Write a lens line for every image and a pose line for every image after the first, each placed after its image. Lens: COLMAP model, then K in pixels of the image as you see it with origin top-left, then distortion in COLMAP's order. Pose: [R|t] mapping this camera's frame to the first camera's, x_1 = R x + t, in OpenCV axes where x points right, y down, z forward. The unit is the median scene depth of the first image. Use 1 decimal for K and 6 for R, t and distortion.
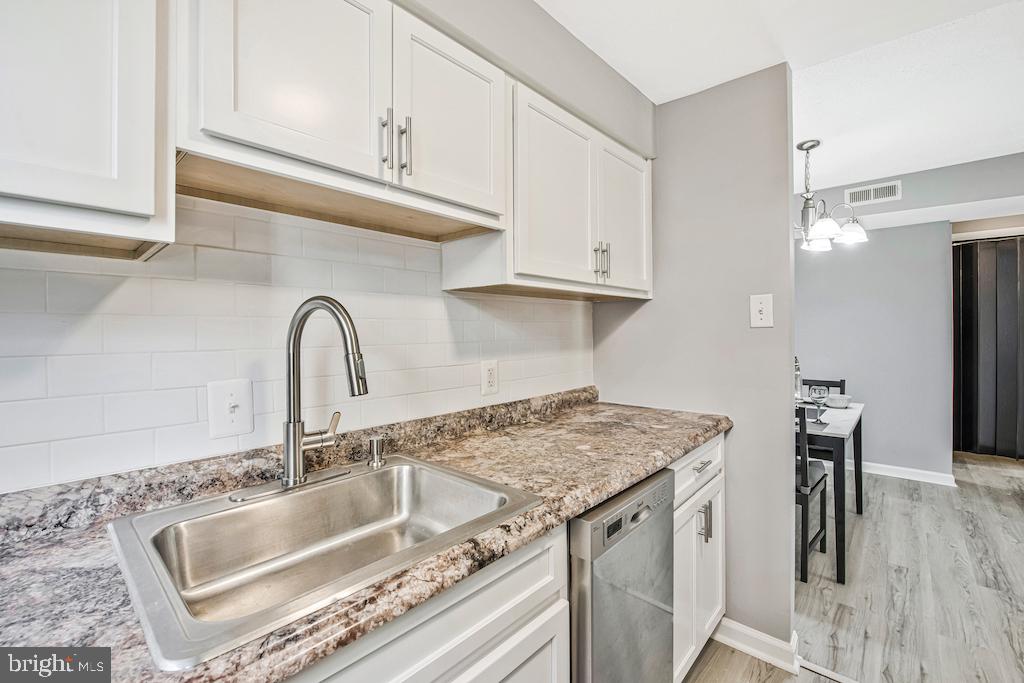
lens RADIAL K [[436.8, 0, 513.5], [0, 436.8, 337.7], [0, 0, 1]] dist [-0.002377, -0.011800]
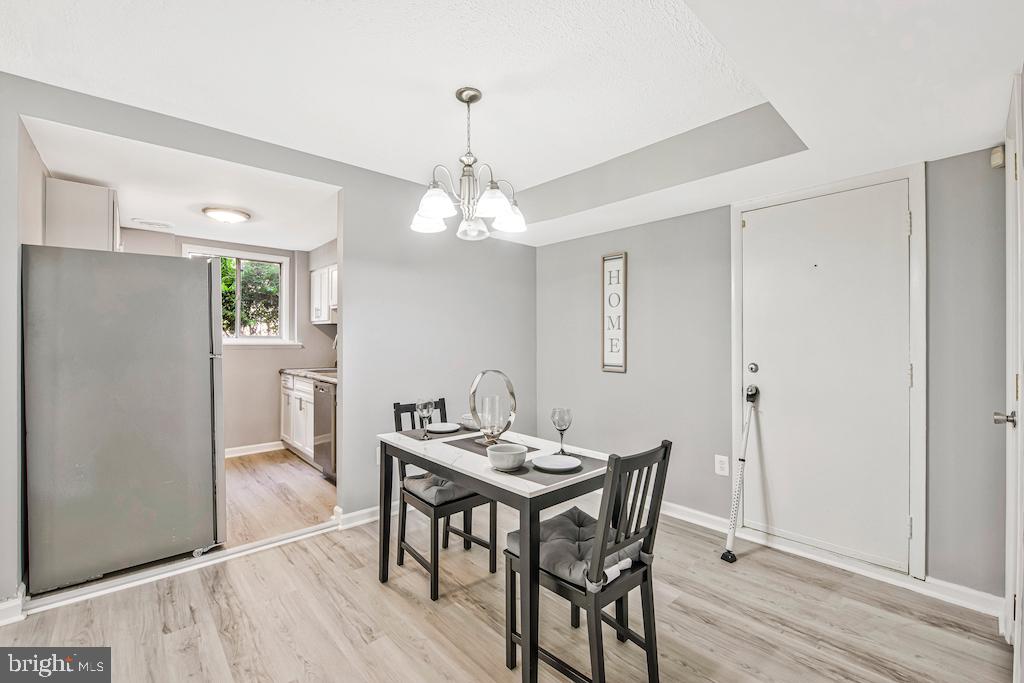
lens RADIAL K [[436.8, 0, 513.5], [0, 436.8, 337.7], [0, 0, 1]] dist [-0.002377, -0.011800]
pose [[-0.104725, 0.008685, -0.994463, 2.404559], [-0.009639, 0.999906, 0.009747, -0.039412], [0.994455, 0.010606, -0.104631, 1.931874]]
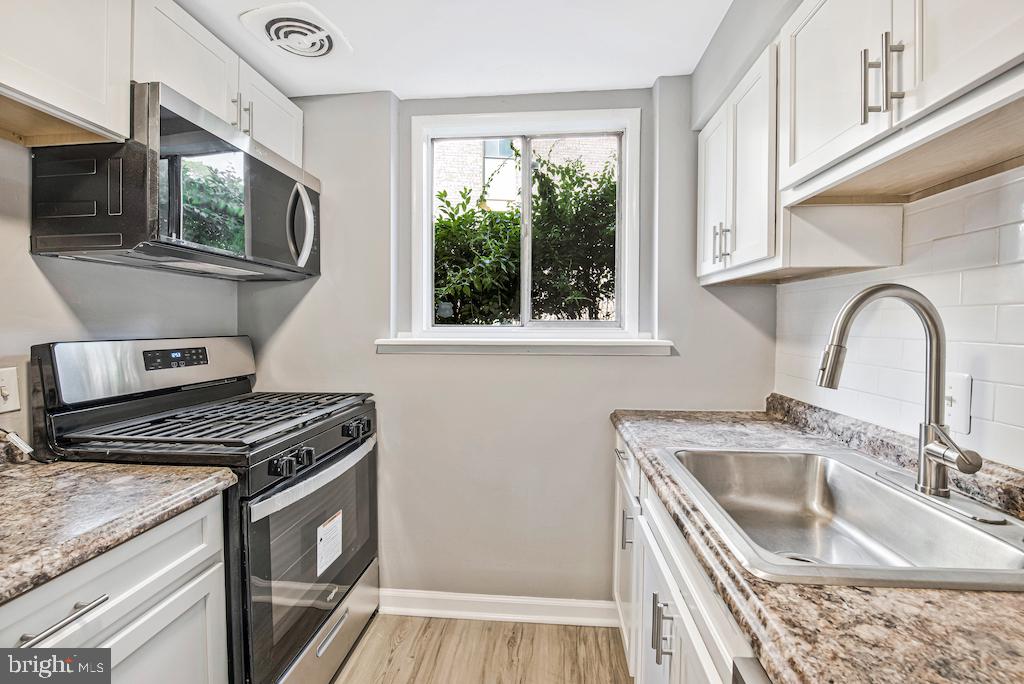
lens RADIAL K [[422.5, 0, 510.6], [0, 422.5, 333.8], [0, 0, 1]] dist [-0.005515, -0.007989]
pose [[-0.804715, 0.024192, -0.593168, 0.417274], [0.001675, 0.999258, 0.038481, -0.014753], [0.593658, 0.029973, -0.804159, 0.713779]]
